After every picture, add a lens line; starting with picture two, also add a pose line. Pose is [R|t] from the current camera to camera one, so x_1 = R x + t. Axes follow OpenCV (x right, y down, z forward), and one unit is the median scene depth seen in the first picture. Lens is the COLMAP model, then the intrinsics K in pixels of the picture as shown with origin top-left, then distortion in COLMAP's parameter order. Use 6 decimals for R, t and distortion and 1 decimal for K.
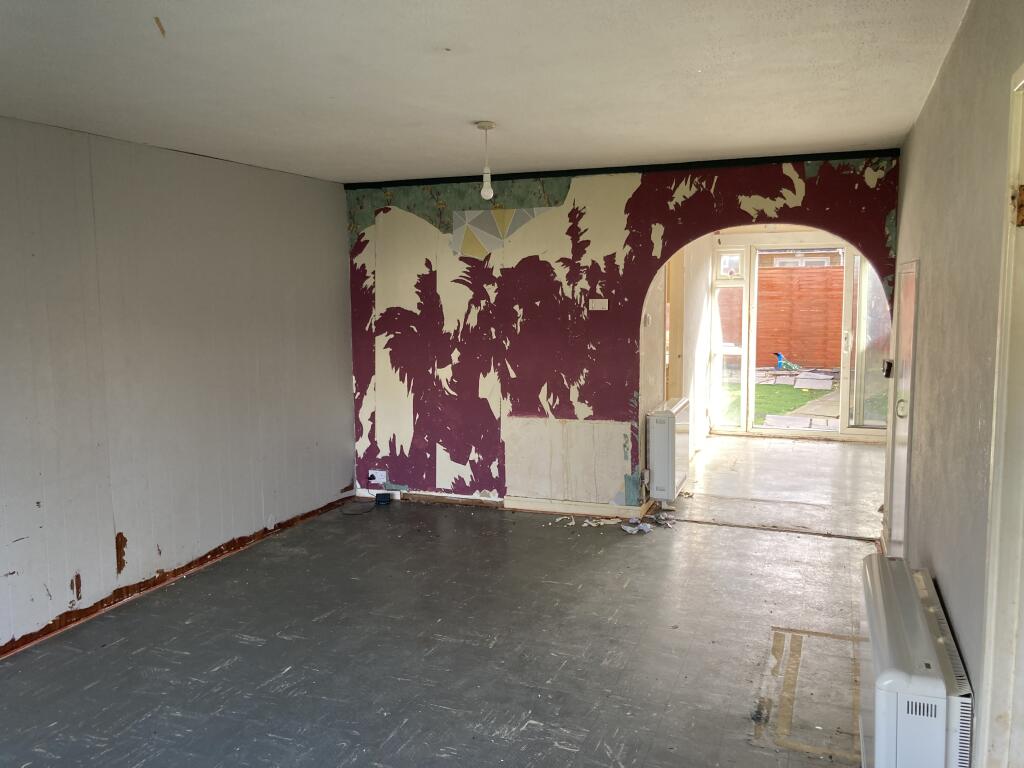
lens RADIAL K [[850.9, 0, 512.6], [0, 850.9, 384.2], [0, 0, 1]] dist [-0.008608, -0.004058]
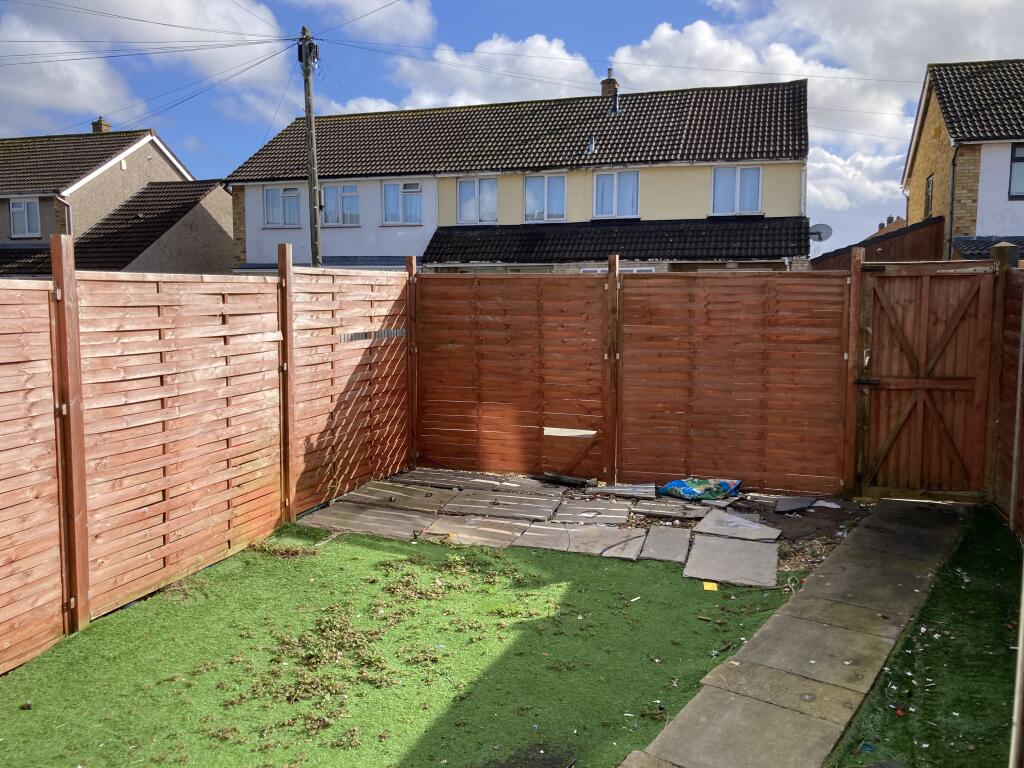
lens RADIAL K [[850.9, 0, 511.1], [0, 850.9, 382.7], [0, 0, 1]] dist [-0.008608, -0.004058]
pose [[0.998280, 0.005503, 0.058372, 0.203447], [-0.004543, 0.999852, -0.016567, -0.069947], [-0.058455, 0.016273, 0.998157, 0.543480]]
